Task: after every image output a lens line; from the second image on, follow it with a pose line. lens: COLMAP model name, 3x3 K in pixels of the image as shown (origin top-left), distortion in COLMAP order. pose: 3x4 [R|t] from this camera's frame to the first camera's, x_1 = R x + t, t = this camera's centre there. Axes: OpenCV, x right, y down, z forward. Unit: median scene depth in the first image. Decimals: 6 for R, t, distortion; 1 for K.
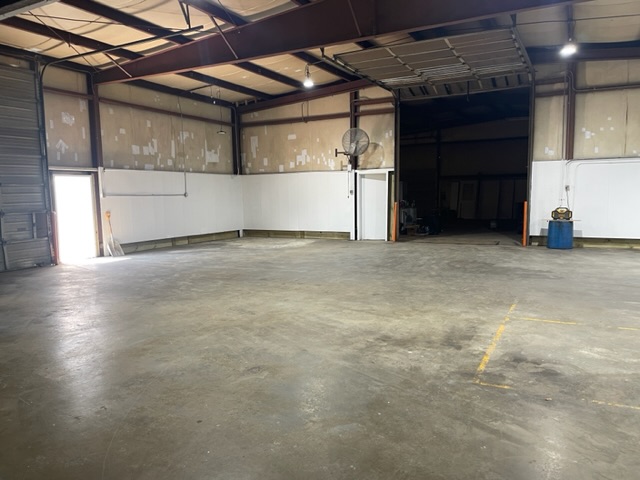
lens RADIAL K [[477.9, 0, 317.6], [0, 477.9, 244.5], [0, 0, 1]] dist [0.092552, -0.119393]
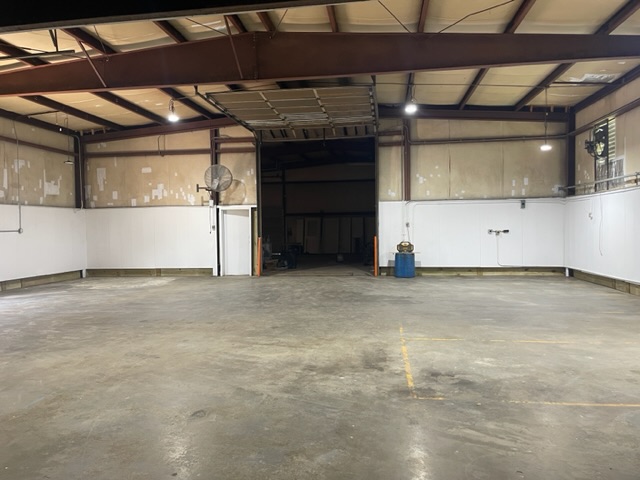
lens RADIAL K [[477.1, 0, 314.2], [0, 477.1, 238.9], [0, 0, 1]] dist [0.093416, -0.120769]
pose [[0.943445, -0.007655, 0.331440, -0.075739], [0.036399, 0.996081, -0.080603, 0.001347], [-0.329525, 0.088108, 0.940027, 0.002852]]
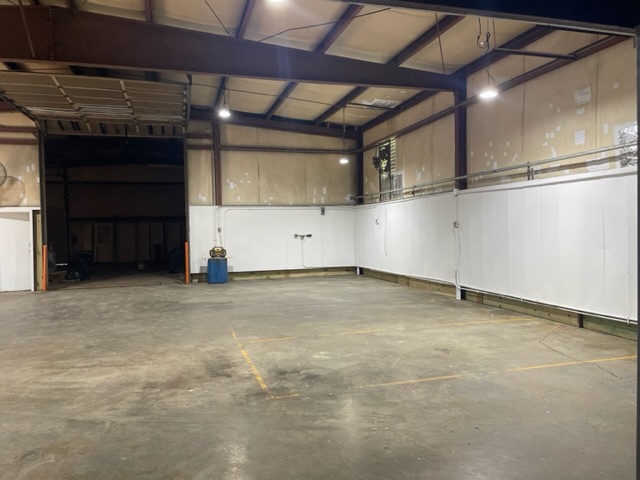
lens RADIAL K [[477.9, 0, 317.6], [0, 477.9, 244.5], [0, 0, 1]] dist [0.092552, -0.119393]
pose [[0.719096, -0.021952, 0.694564, -0.109912], [0.083827, 0.994942, -0.055342, 0.000539], [-0.689837, 0.098020, 0.717299, 0.027898]]
